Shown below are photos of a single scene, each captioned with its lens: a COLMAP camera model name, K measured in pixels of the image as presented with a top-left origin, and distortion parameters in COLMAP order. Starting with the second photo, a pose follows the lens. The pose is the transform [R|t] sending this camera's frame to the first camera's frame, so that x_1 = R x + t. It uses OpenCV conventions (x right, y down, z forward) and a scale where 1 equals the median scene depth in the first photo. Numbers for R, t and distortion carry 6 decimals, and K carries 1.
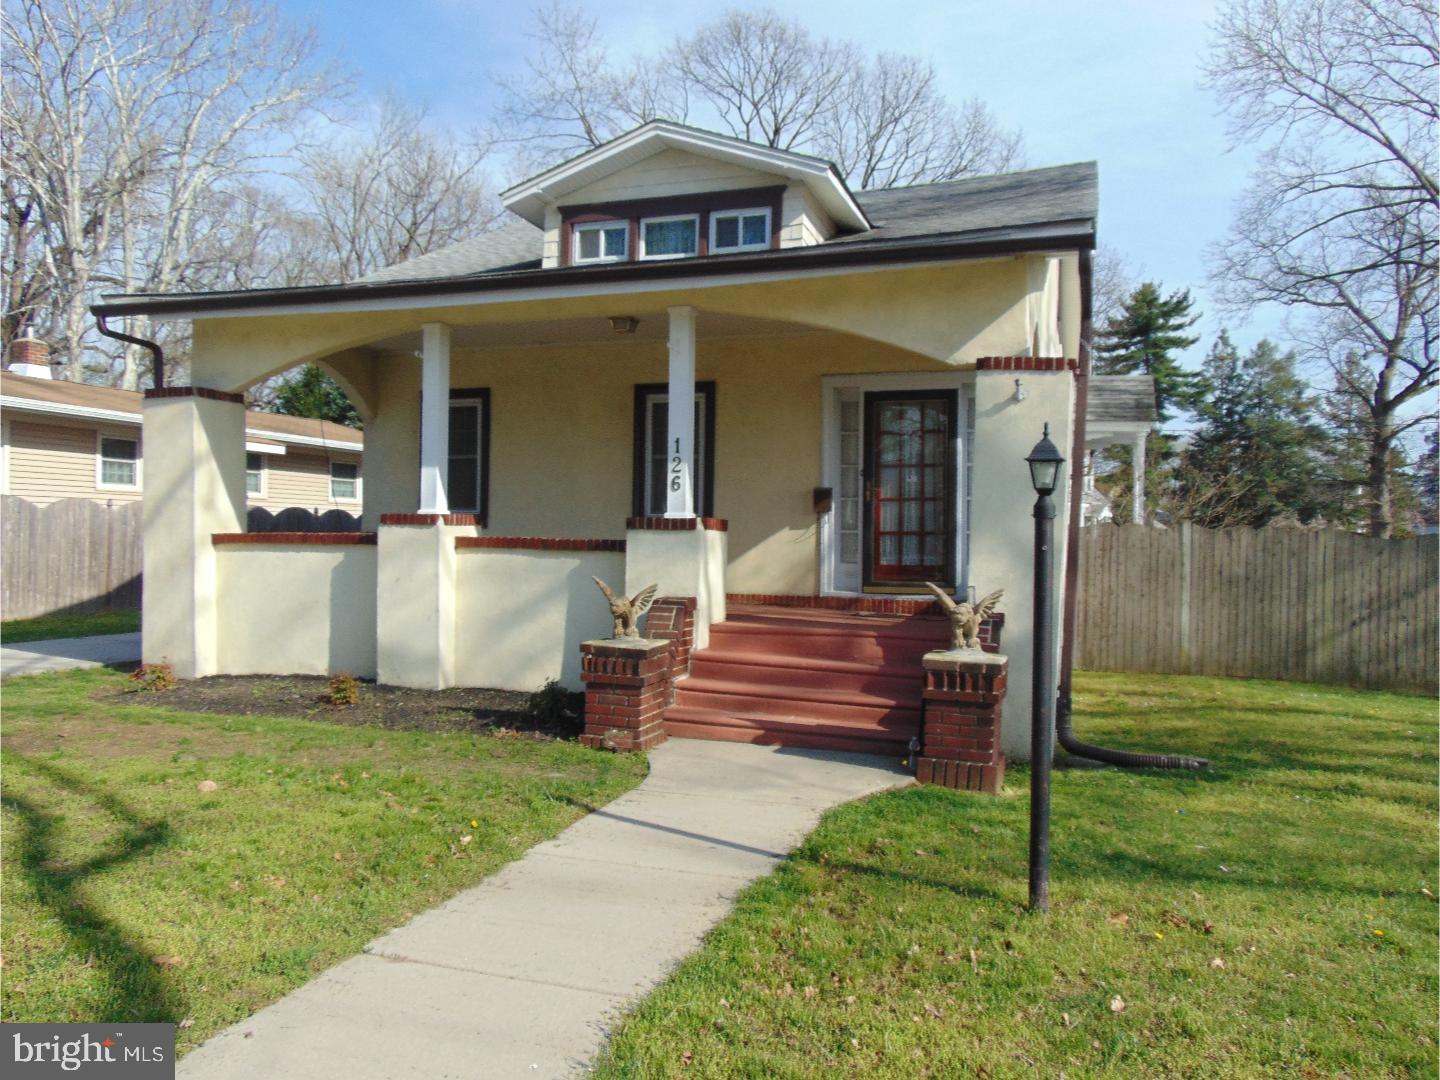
lens RADIAL K [[1060.7, 0, 720.0], [0, 1060.7, 540.0], [0, 0, 1]] dist [0.006494, 0.001494]
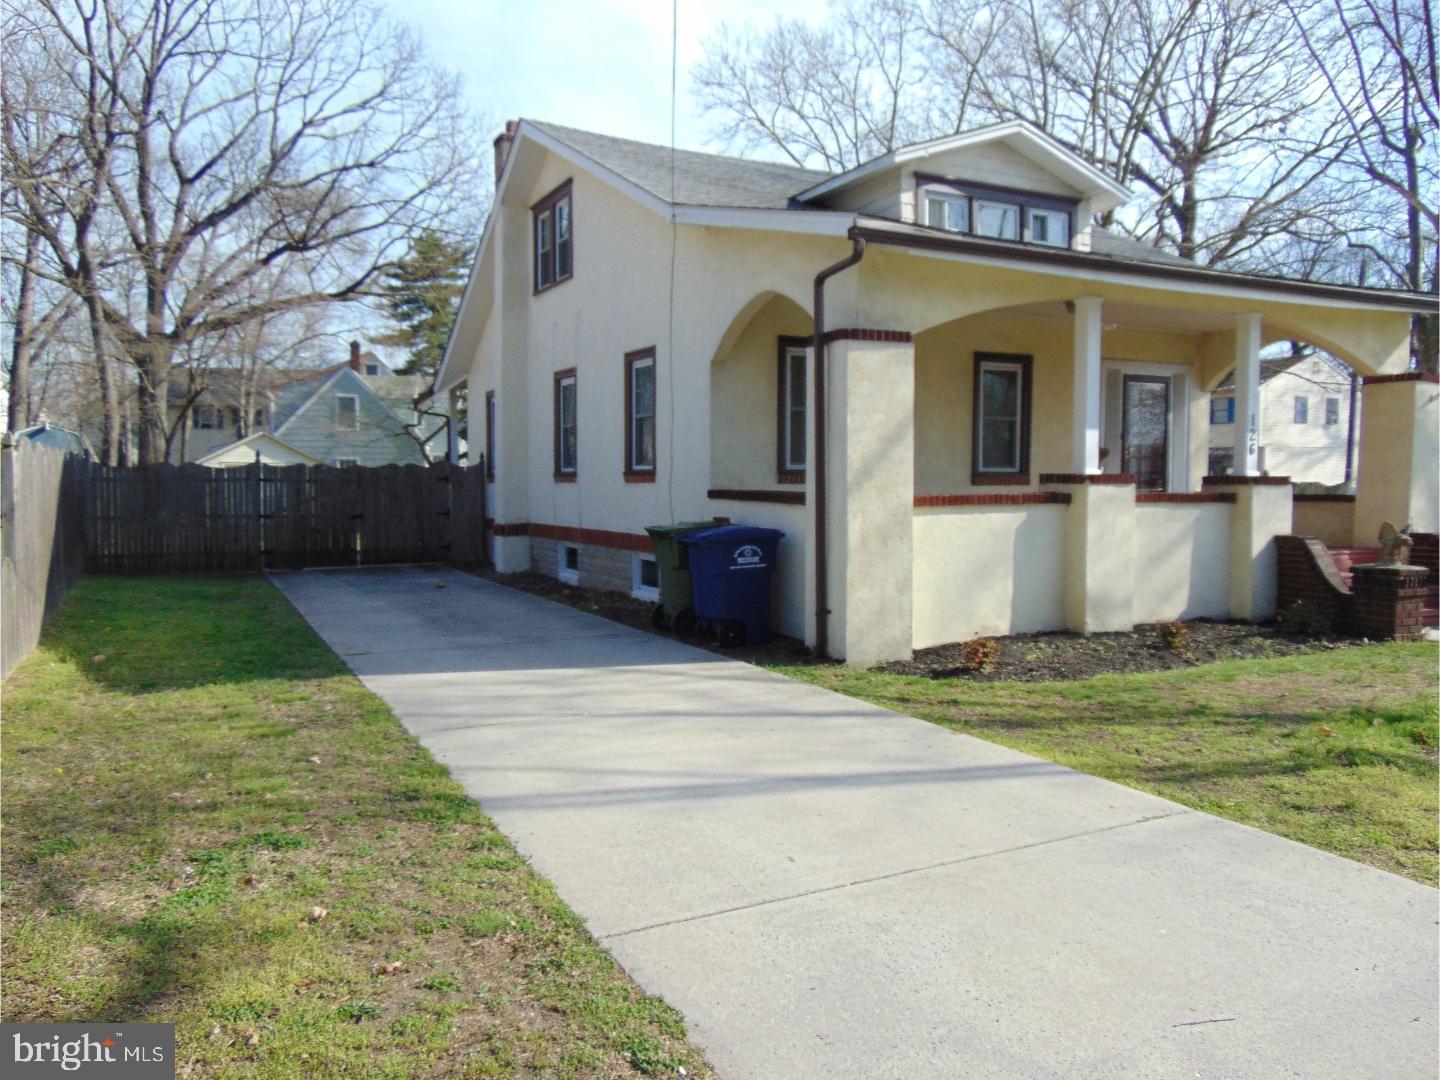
lens RADIAL K [[1060.7, 0, 720.0], [0, 1060.7, 540.0], [0, 0, 1]] dist [0.006494, 0.001494]
pose [[0.700462, -0.056095, 0.711481, -1.252144], [0.016492, 0.997912, 0.062442, -0.029069], [-0.713499, -0.032004, 0.699925, 0.480485]]
